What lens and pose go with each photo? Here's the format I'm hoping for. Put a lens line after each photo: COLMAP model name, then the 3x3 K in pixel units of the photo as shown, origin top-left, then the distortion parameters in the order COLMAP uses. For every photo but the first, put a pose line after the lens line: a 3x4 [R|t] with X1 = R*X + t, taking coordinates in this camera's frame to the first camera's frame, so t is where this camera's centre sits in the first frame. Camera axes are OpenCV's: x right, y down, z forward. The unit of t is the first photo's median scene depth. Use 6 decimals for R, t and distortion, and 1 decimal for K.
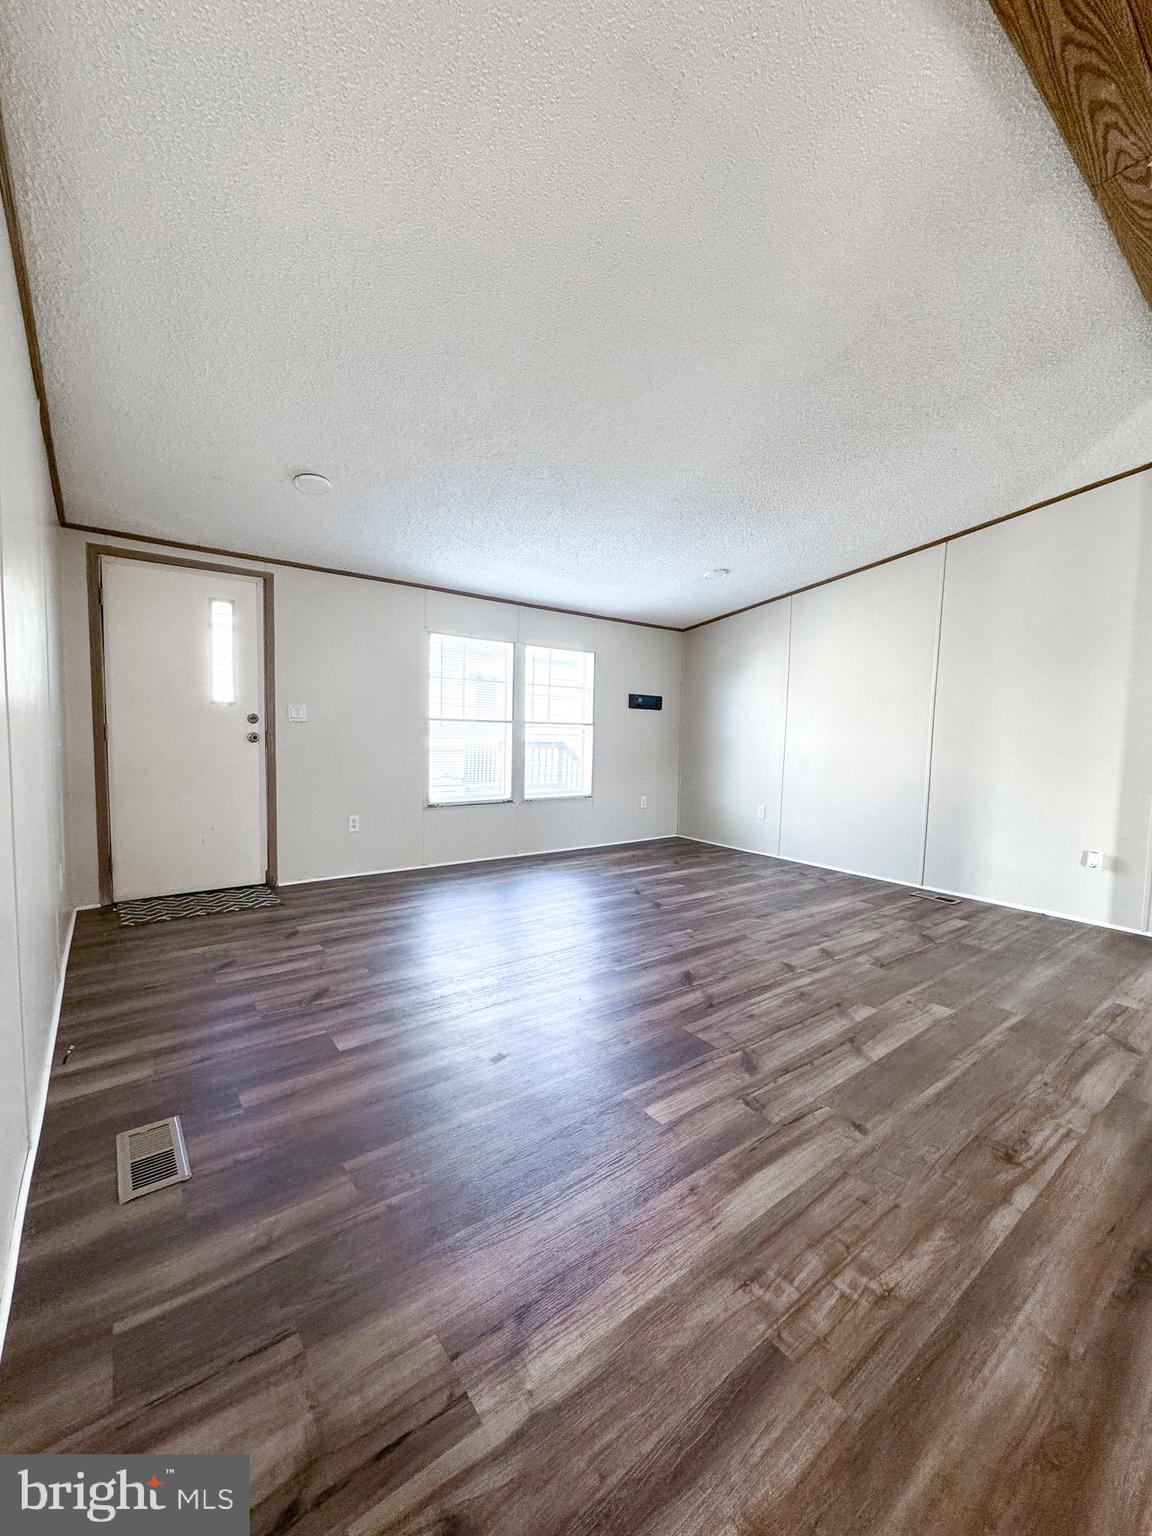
lens RADIAL K [[613.7, 0, 569.5], [0, 613.7, 770.4], [0, 0, 1]] dist [-0.002815, 0.000646]
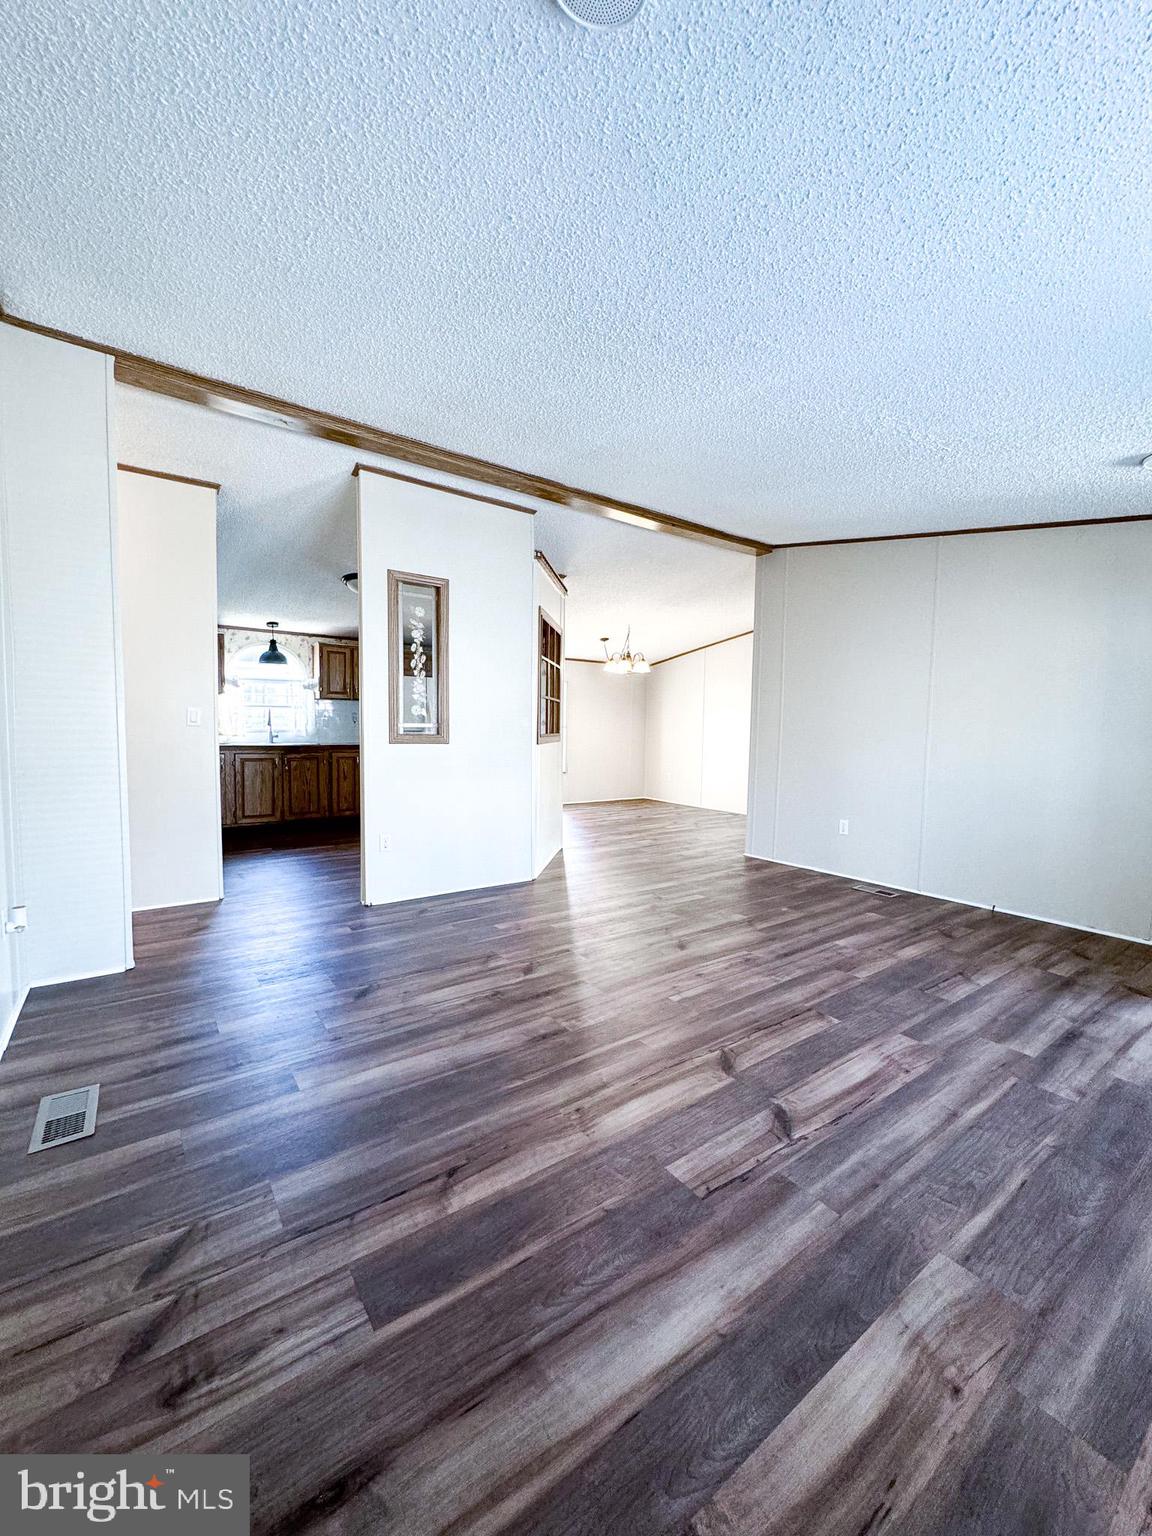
lens RADIAL K [[613.7, 0, 575.7], [0, 613.7, 765.9], [0, 0, 1]] dist [-0.002815, 0.000646]
pose [[-0.998983, -0.043667, 0.011261, 0.401055], [-0.041793, 0.990296, 0.132541, -0.152055], [-0.016939, 0.131935, -0.991114, 2.143243]]
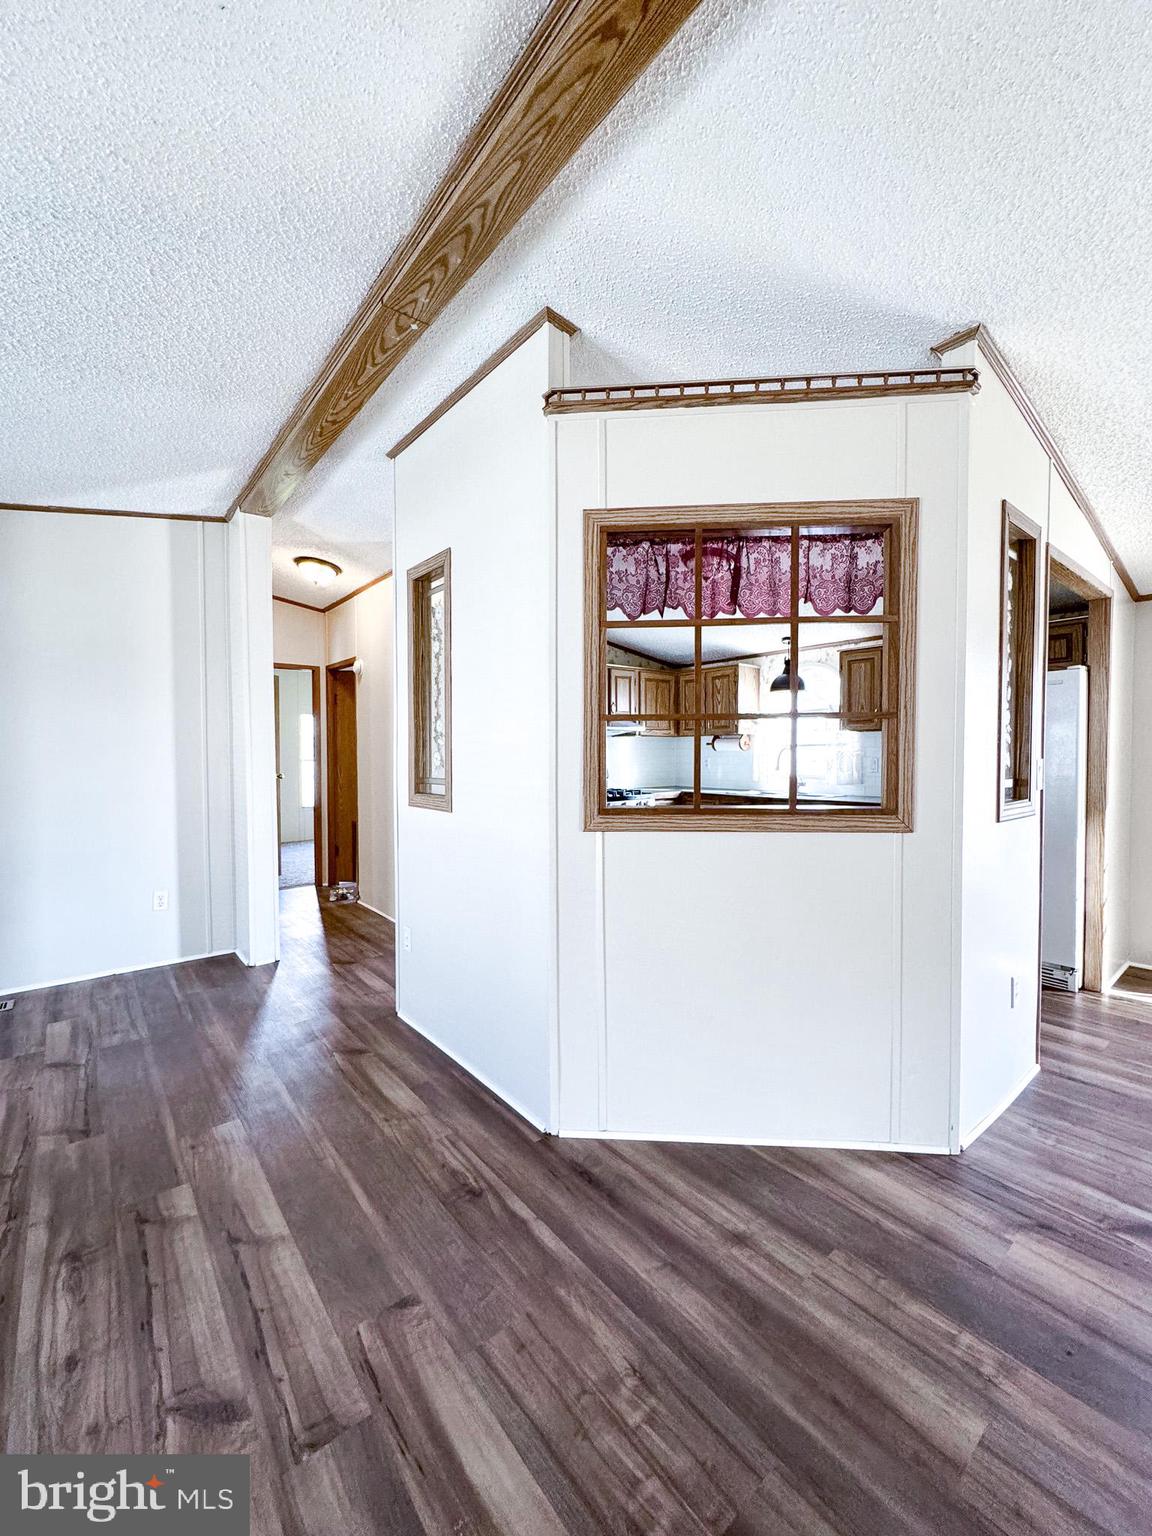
lens RADIAL K [[613.7, 0, 583.7], [0, 613.7, 769.1], [0, 0, 1]] dist [-0.002815, 0.000646]
pose [[-0.047031, -0.055685, 0.997340, -0.199243], [0.072405, 0.995629, 0.059004, -0.099124], [-0.996266, 0.074987, -0.042794, 0.475436]]
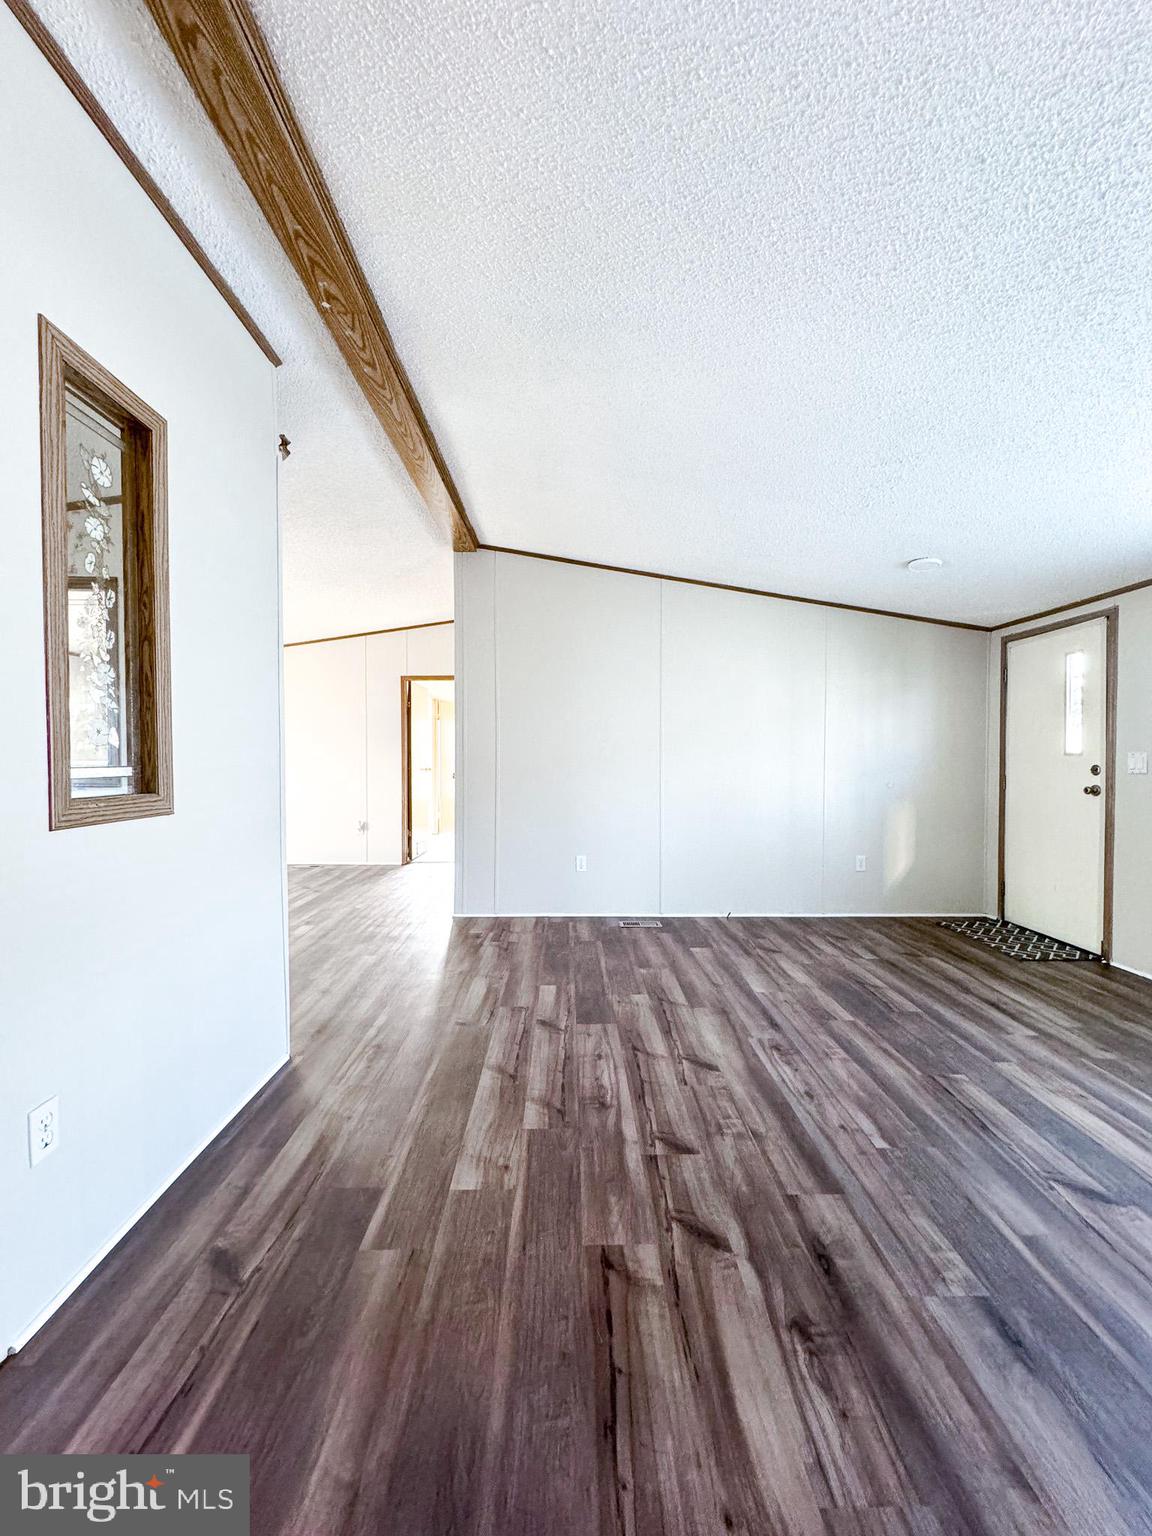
lens RADIAL K [[613.7, 0, 580.2], [0, 613.7, 766.5], [0, 0, 1]] dist [-0.002815, 0.000646]
pose [[-0.585926, -0.016781, -0.810191, 0.999413], [-0.074804, 0.996637, 0.033455, -0.091931], [0.806905, 0.080208, -0.585211, 1.340822]]
